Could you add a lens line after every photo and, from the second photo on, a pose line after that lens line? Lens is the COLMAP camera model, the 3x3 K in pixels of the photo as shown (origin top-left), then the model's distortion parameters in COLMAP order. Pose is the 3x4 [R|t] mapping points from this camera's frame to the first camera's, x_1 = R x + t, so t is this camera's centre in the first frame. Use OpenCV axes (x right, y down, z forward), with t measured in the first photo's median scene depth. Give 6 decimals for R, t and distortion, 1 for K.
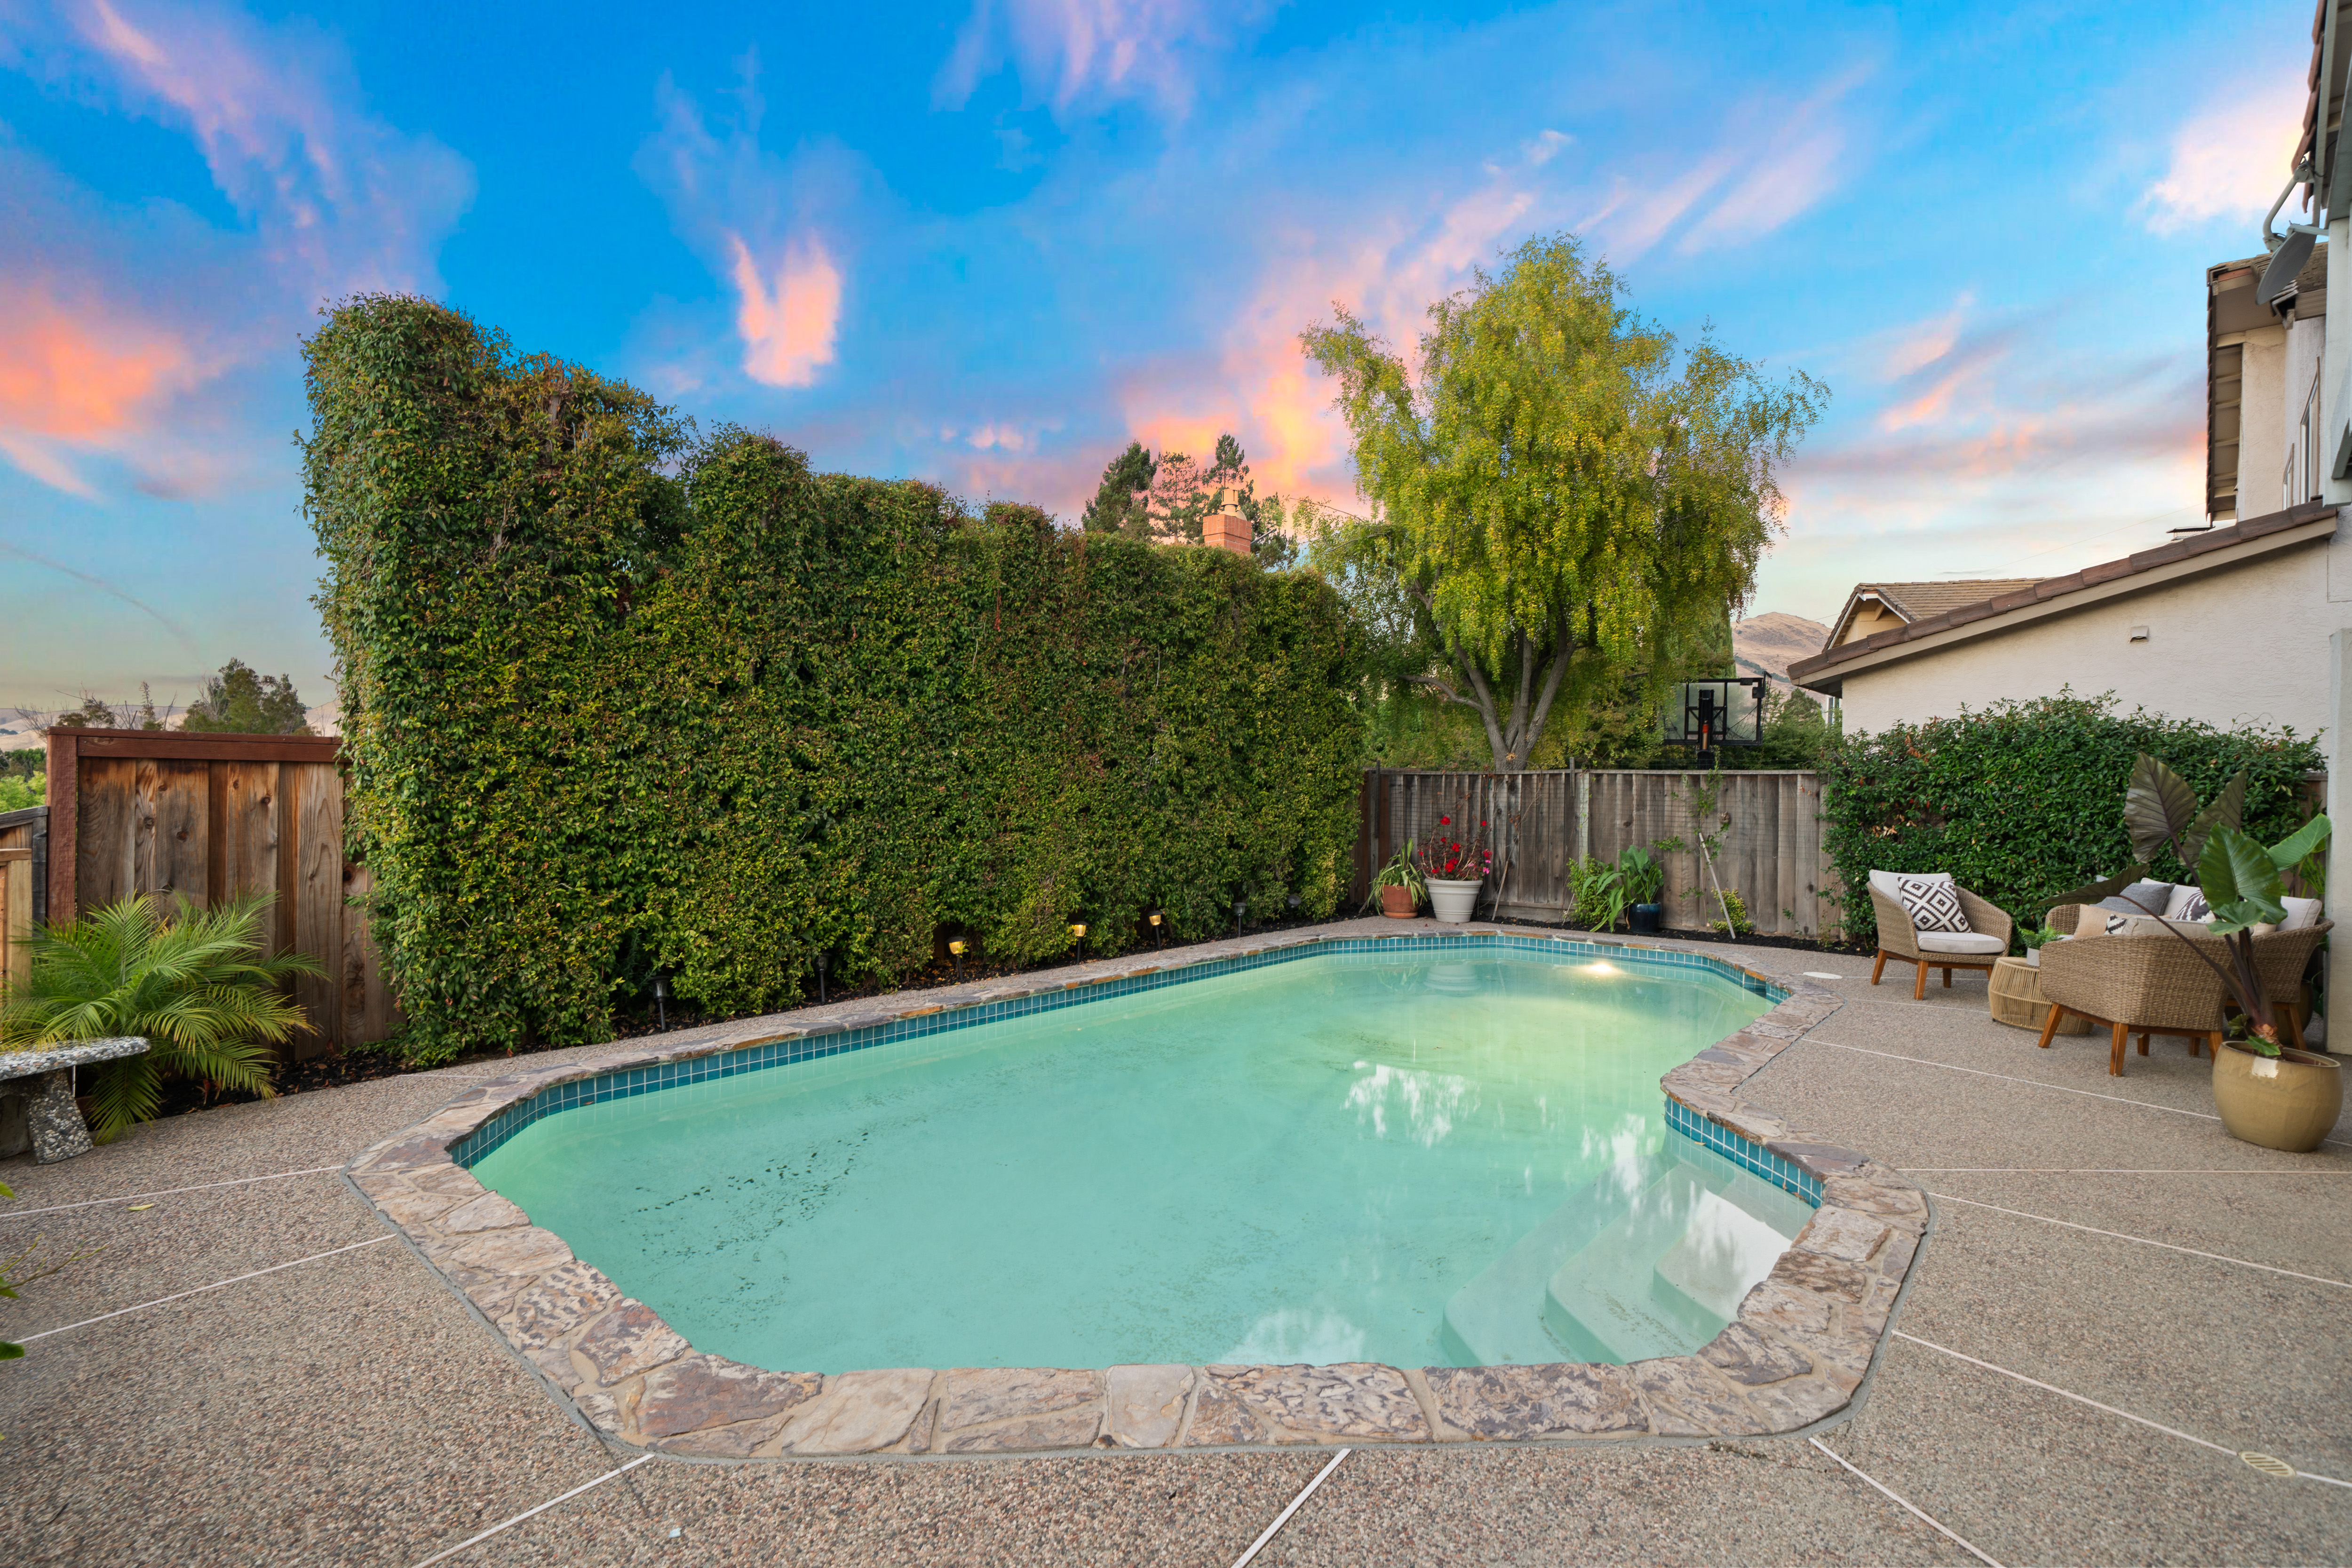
lens RADIAL K [[1102.0, 0, 1170.9], [0, 1102.0, 796.8], [0, 0, 1]] dist [0.004617, -0.000544]
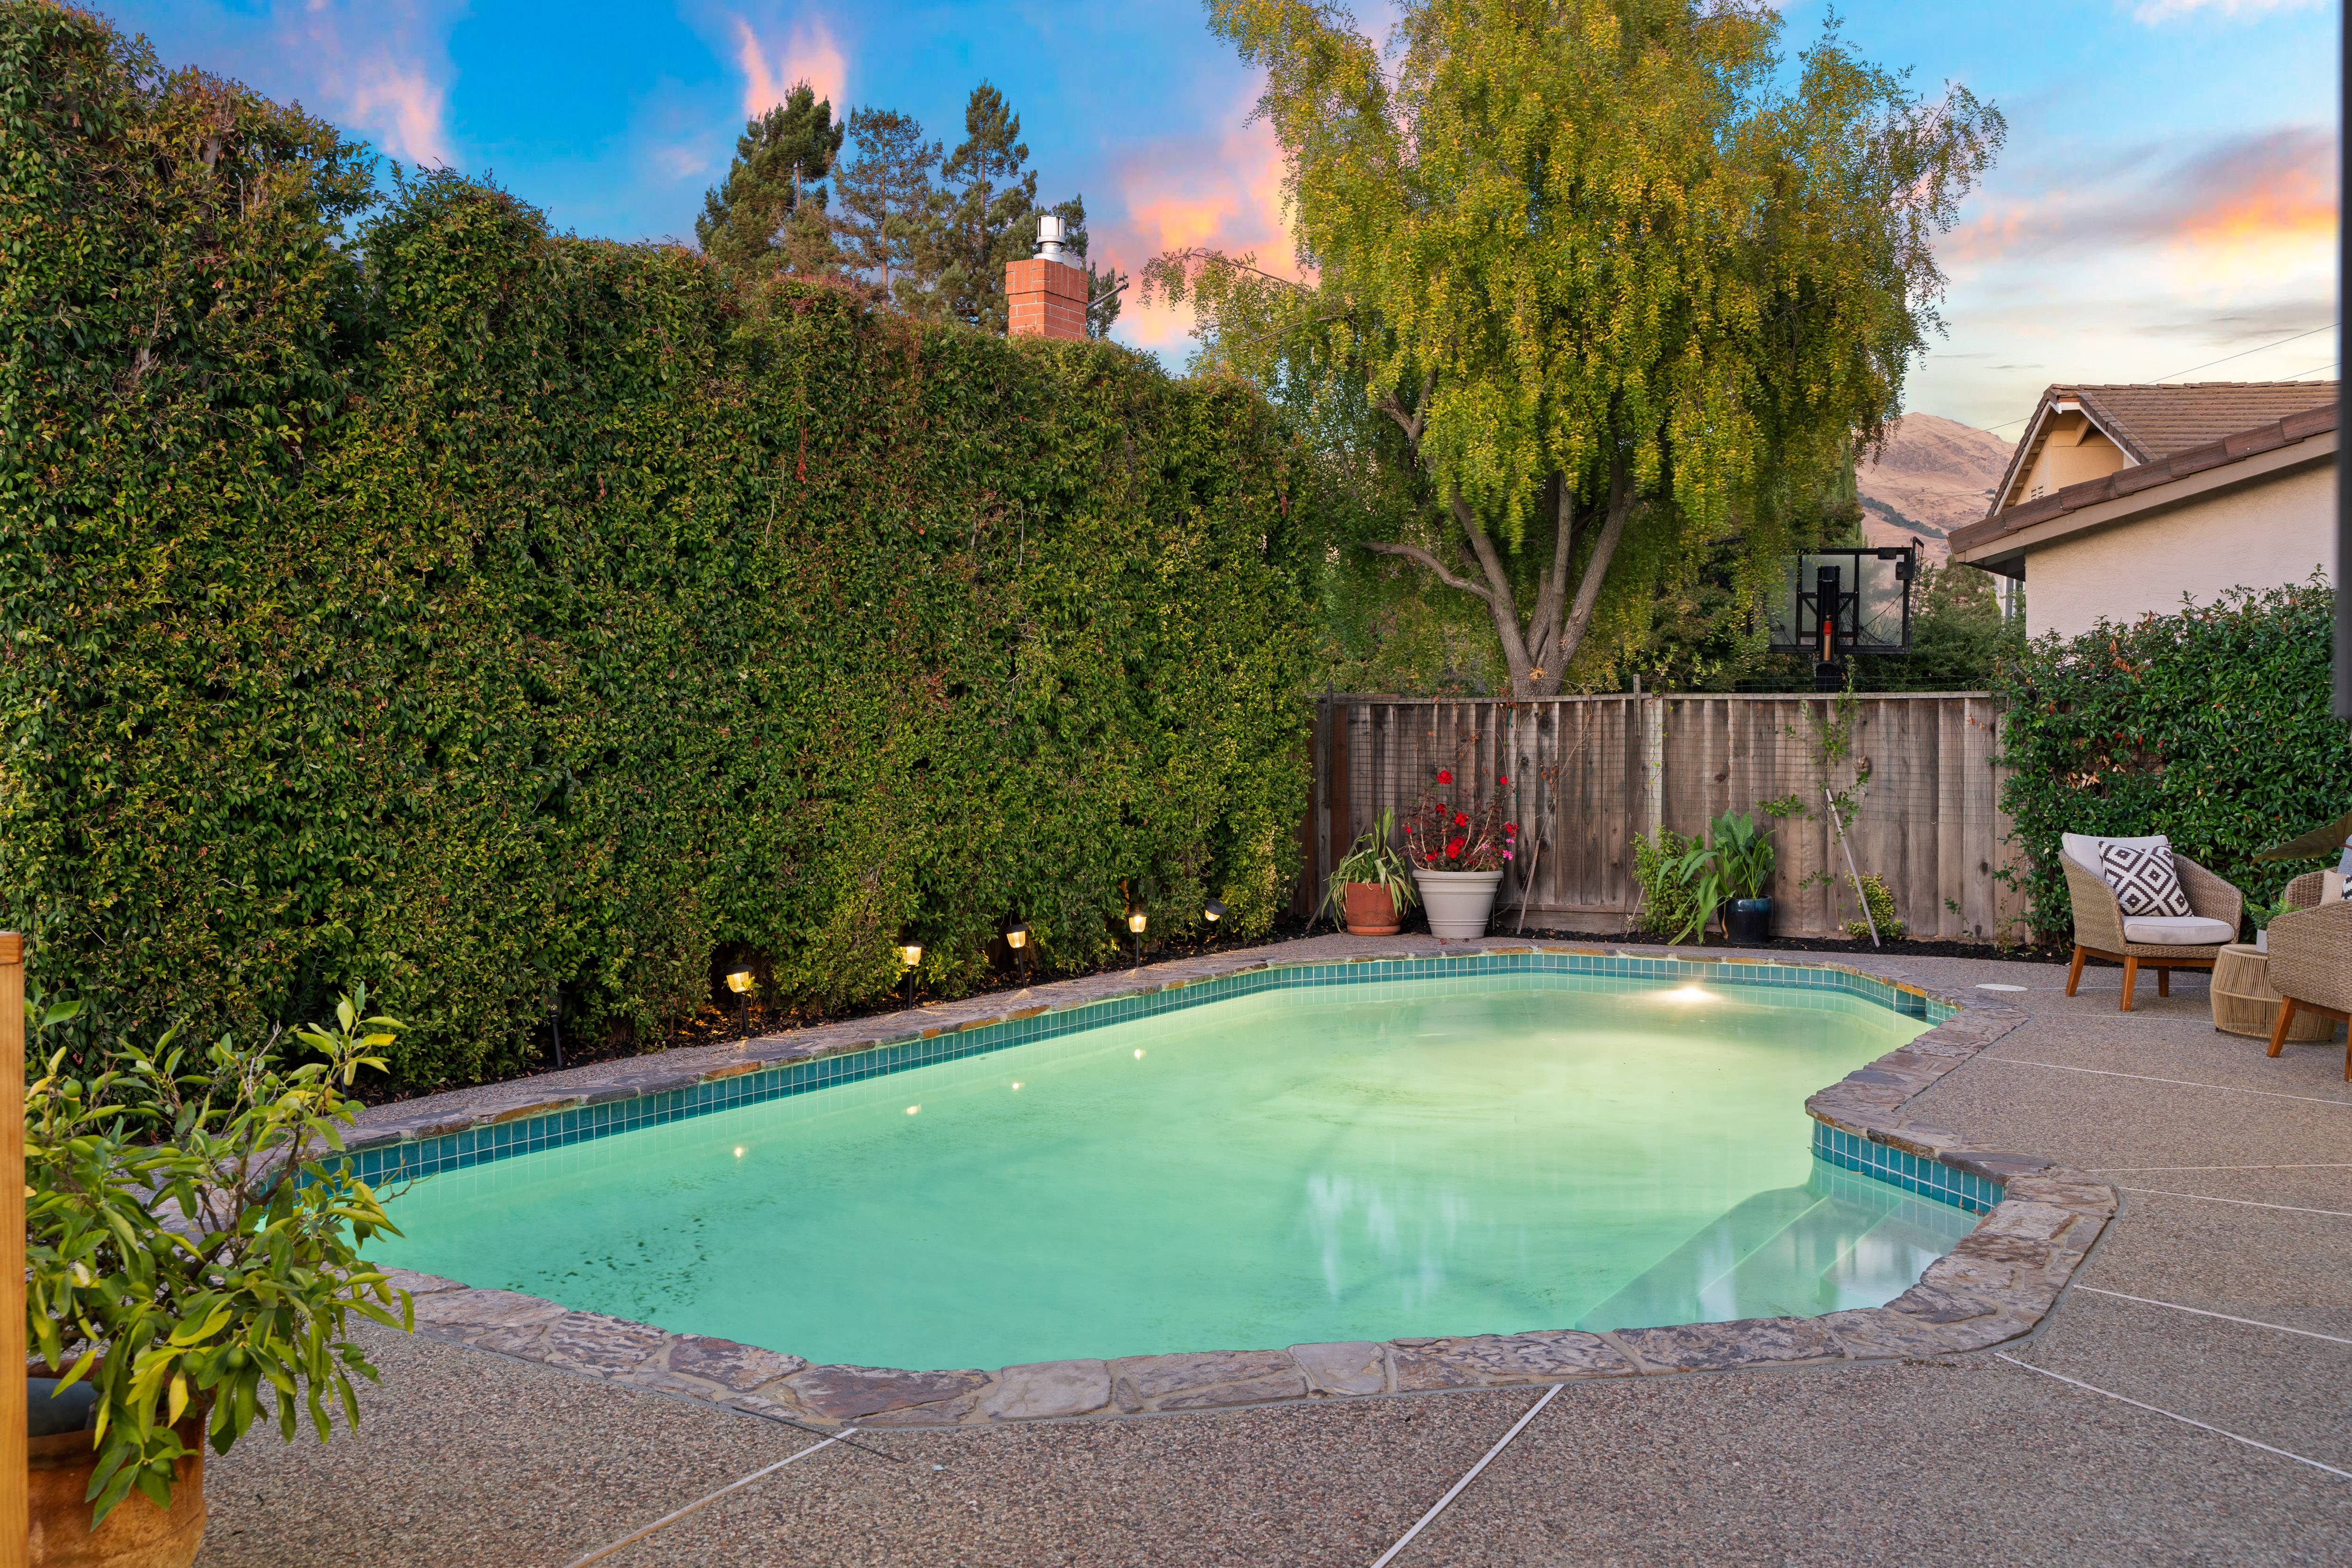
lens RADIAL K [[2104.6, 0, 1180.3], [0, 2104.6, 768.9], [0, 0, 1]] dist [0.006592, -0.006467]
pose [[0.986672, -0.013718, 0.162144, -0.135653], [0.012425, 0.999882, 0.008989, 0.006350], [-0.162248, -0.006854, 0.986726, -0.228119]]
